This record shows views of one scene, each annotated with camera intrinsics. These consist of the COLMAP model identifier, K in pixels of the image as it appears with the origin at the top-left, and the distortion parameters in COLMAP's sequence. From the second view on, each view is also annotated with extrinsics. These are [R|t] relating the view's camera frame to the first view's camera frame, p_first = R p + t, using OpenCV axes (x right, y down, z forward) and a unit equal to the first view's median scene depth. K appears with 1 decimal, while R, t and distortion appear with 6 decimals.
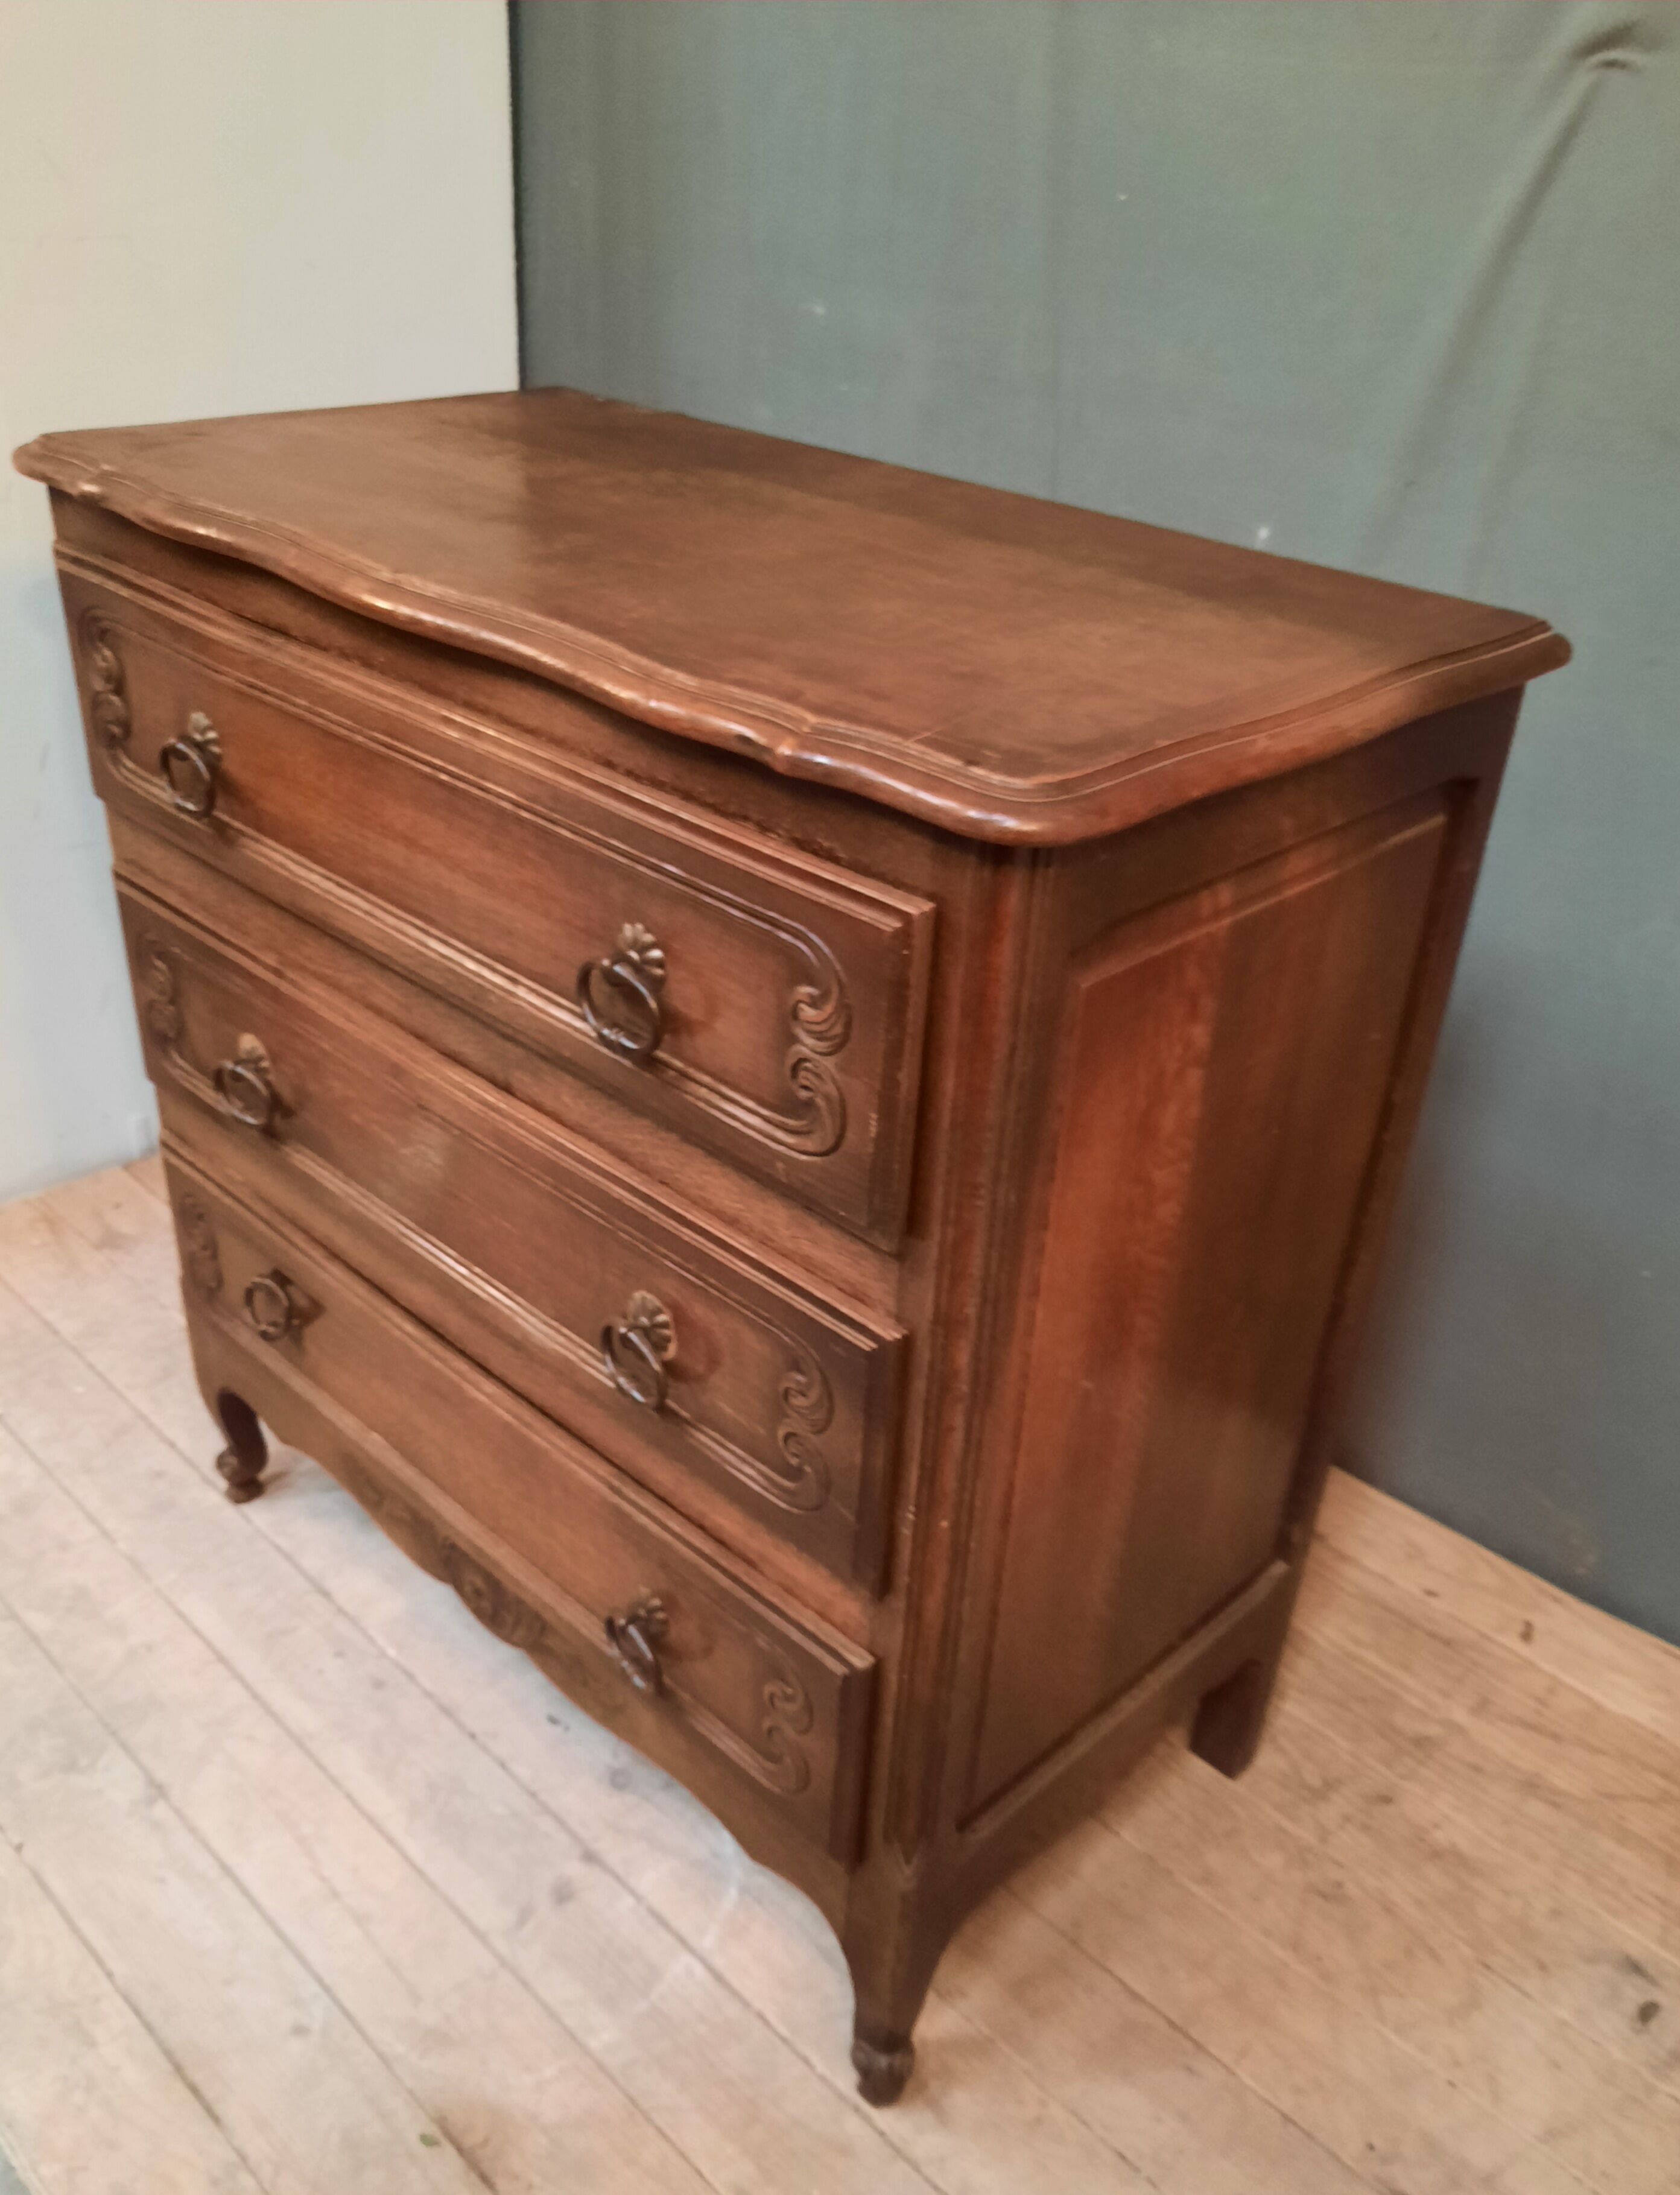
lens RADIAL K [[1829.9, 0, 841.5], [0, 1829.9, 1219.9], [0, 0, 1]] dist [0.040735, -0.058526]
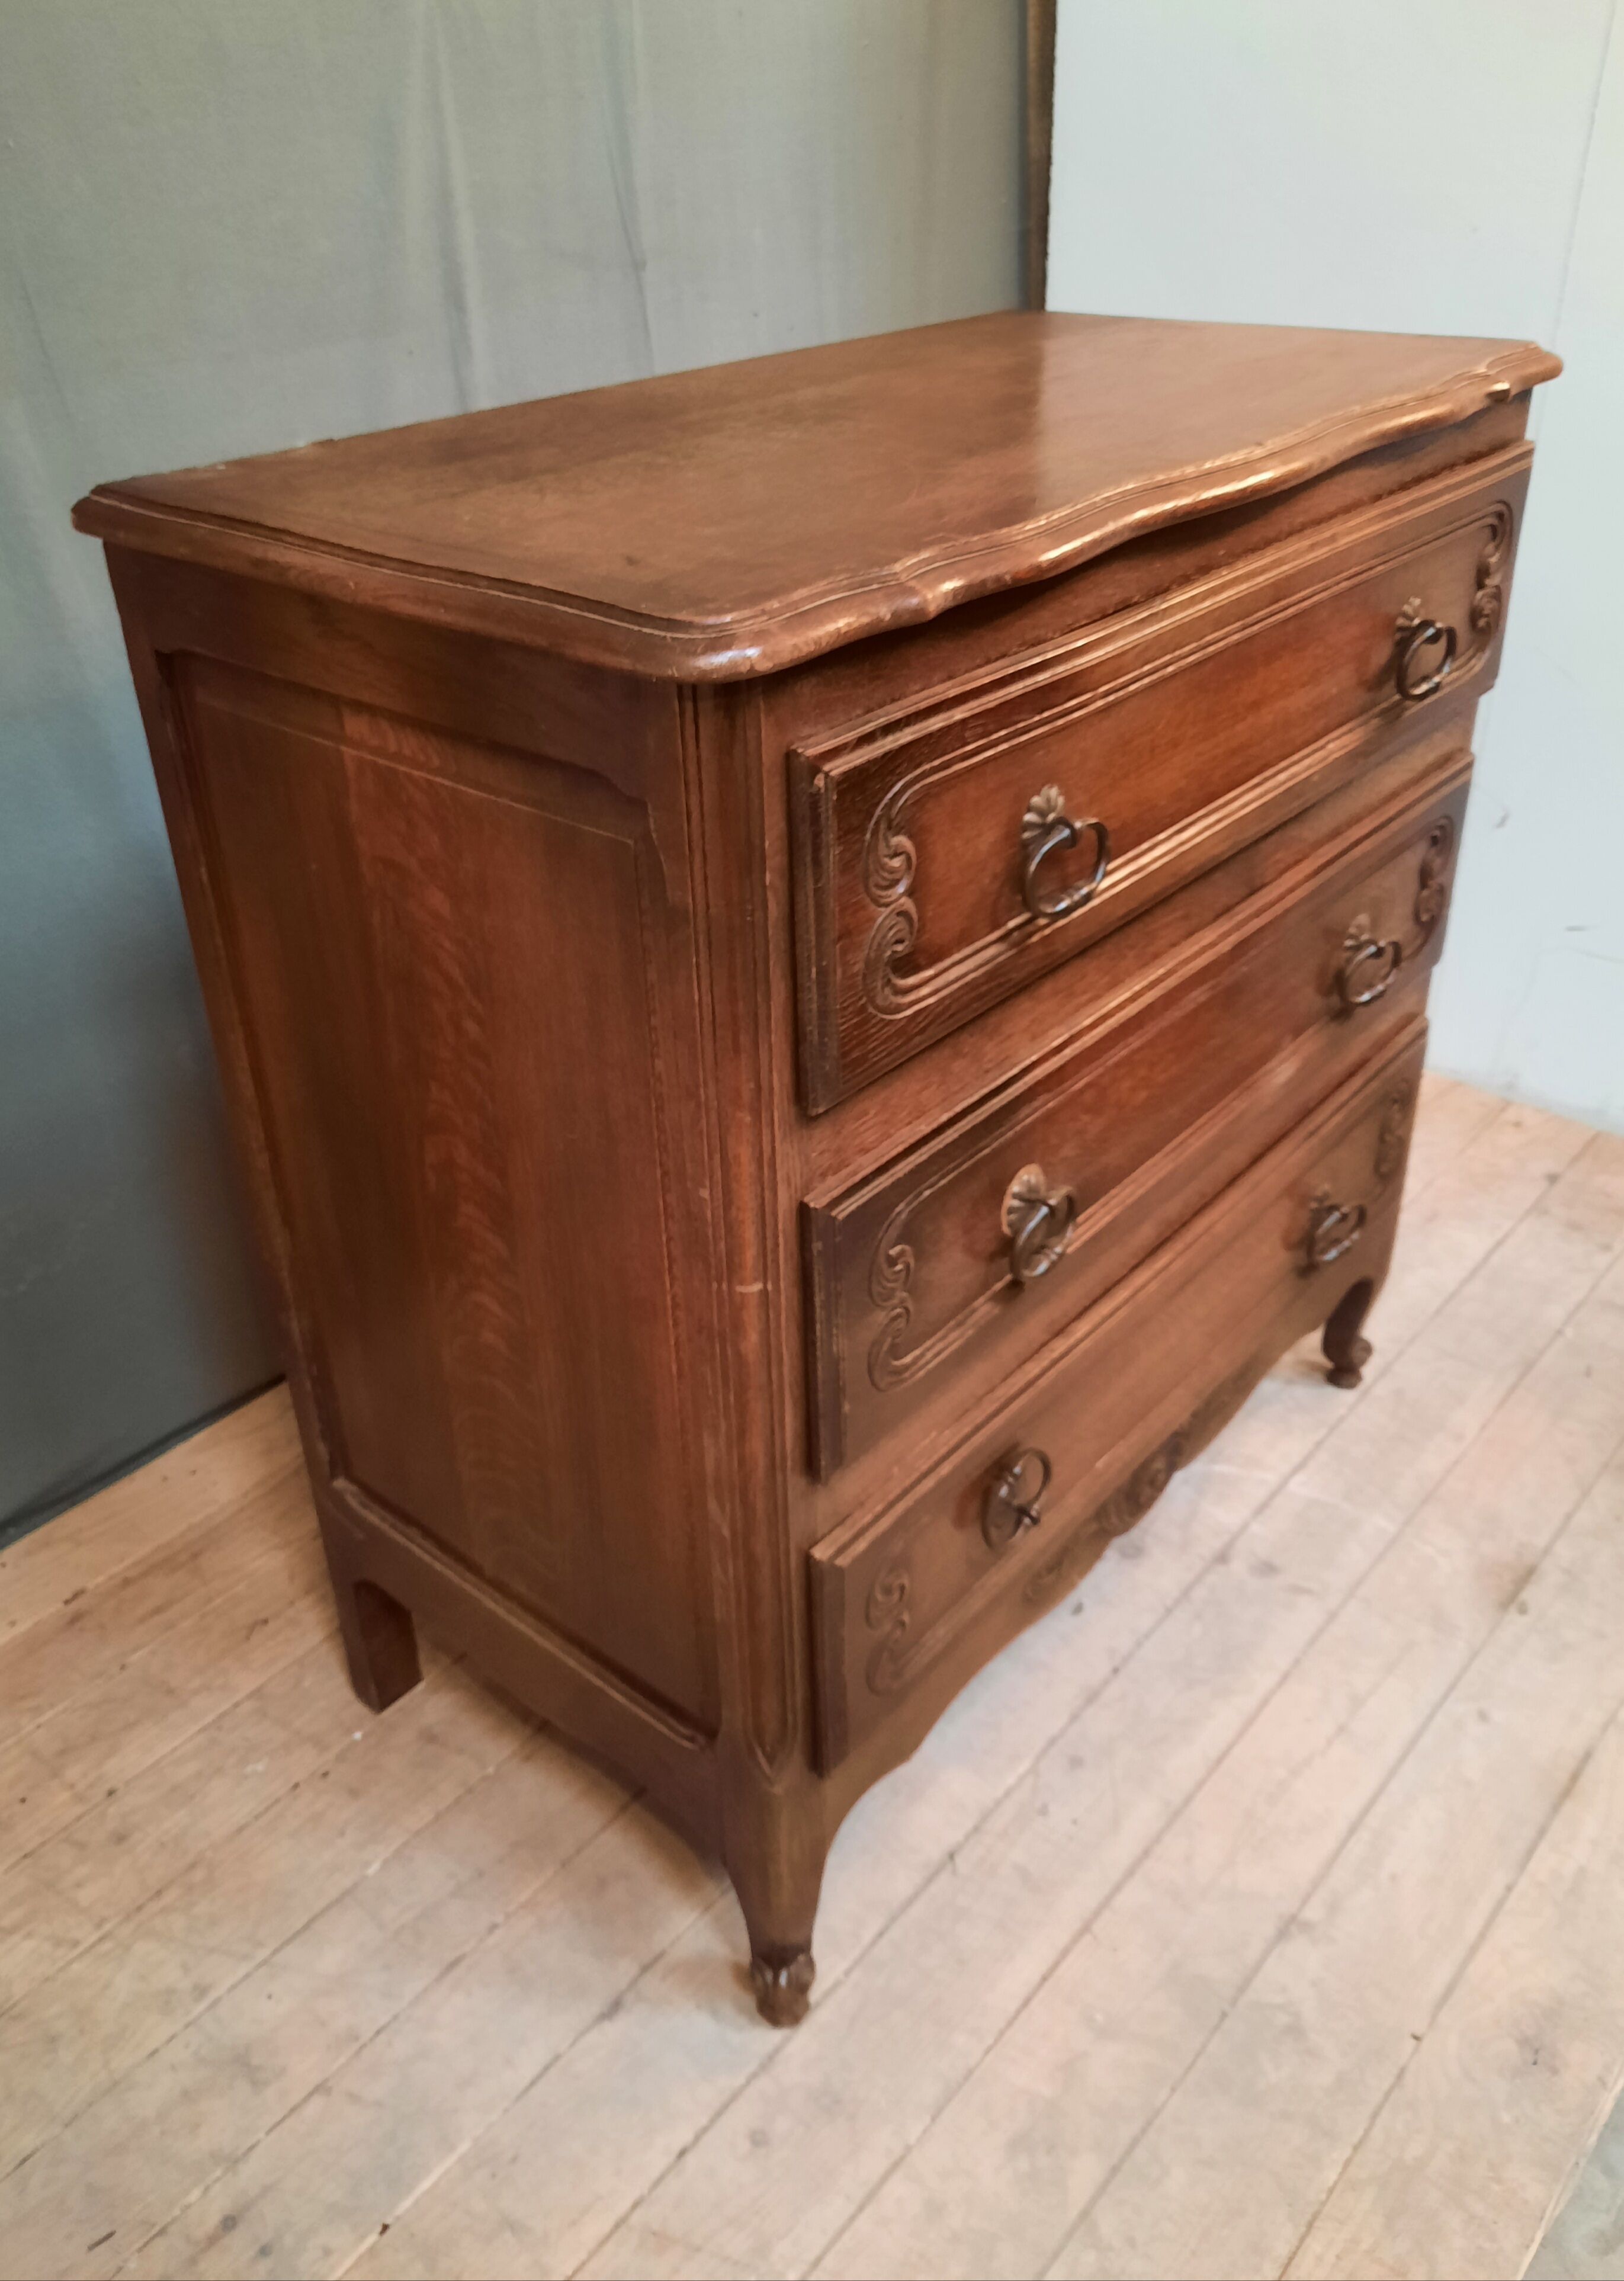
lens RADIAL K [[1823.4, 0, 807.5], [0, 1823.4, 1080.5], [0, 0, 1]] dist [0.011533, -0.007782]
pose [[-0.077945, -0.539847, 0.838147, -0.949151], [0.549700, 0.678091, 0.487876, -0.560284], [-0.831718, 0.498757, 0.243900, 0.856449]]
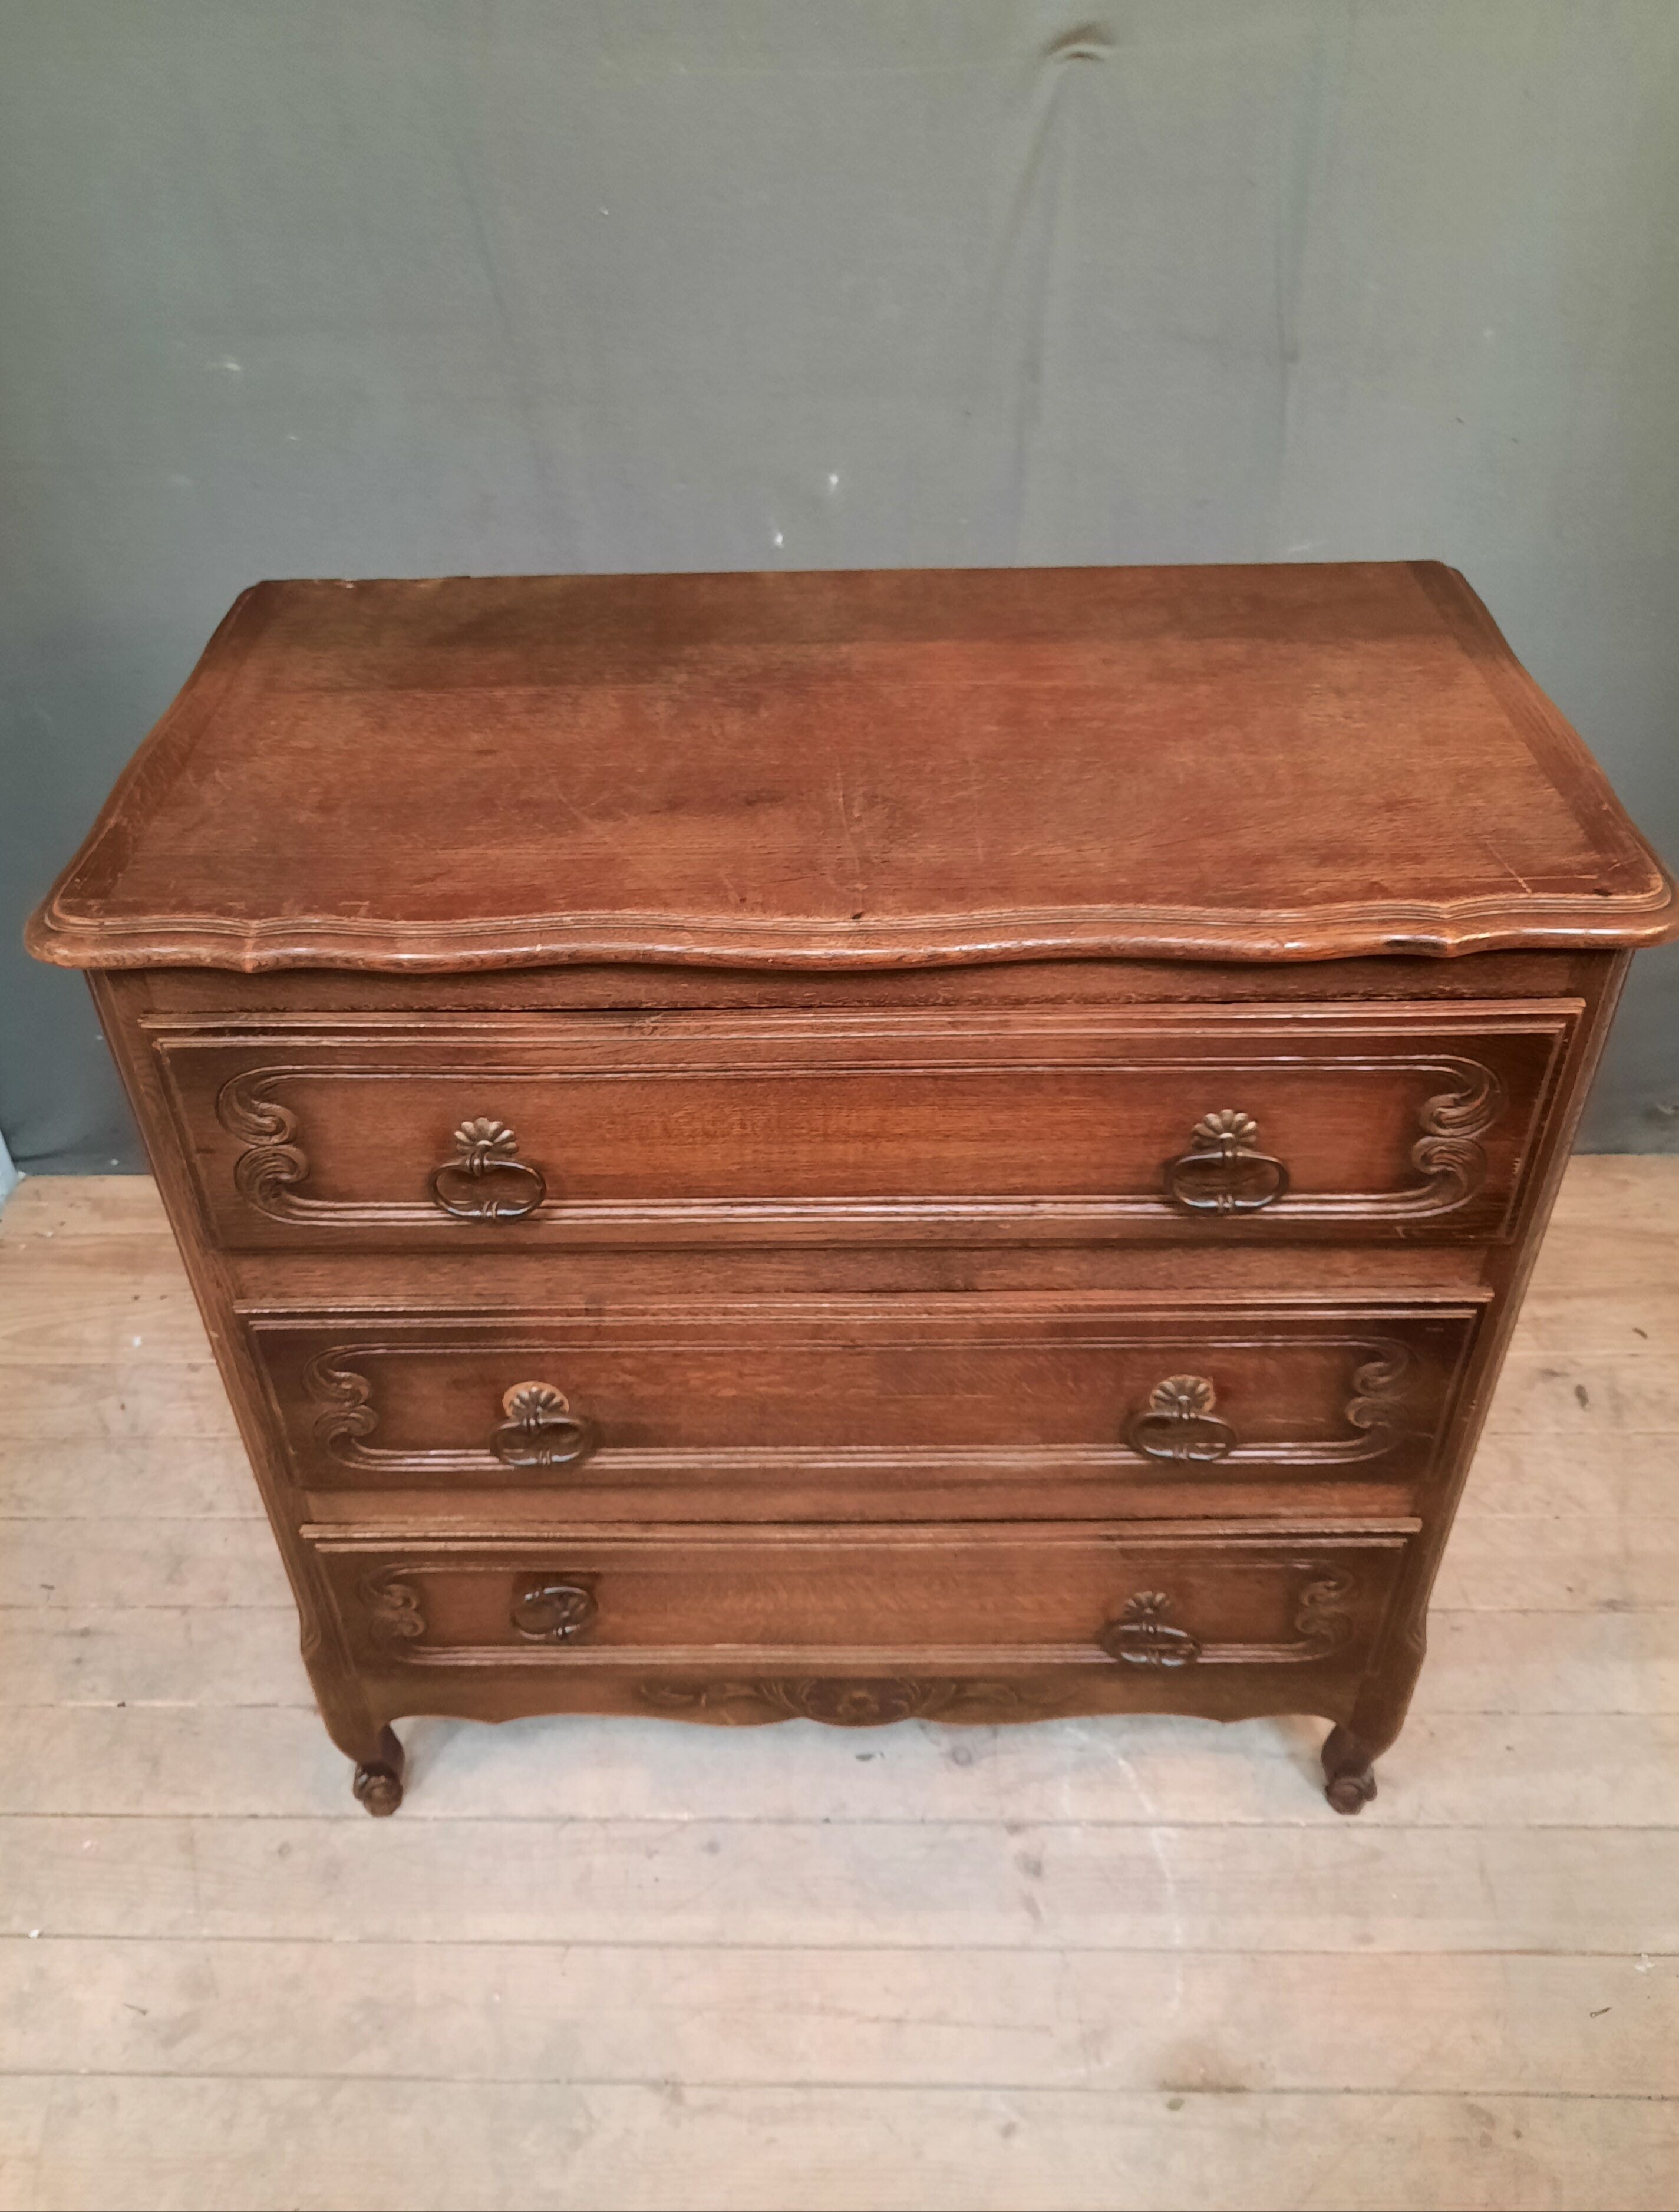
lens RADIAL K [[1780.9, 0, 807.0], [0, 1780.9, 1040.6], [0, 0, 1]] dist [0.030983, -0.039111]
pose [[0.719322, -0.475265, 0.506654, -0.589656], [0.422221, 0.878275, 0.224414, -0.392282], [-0.551638, 0.052495, 0.832430, 0.156674]]
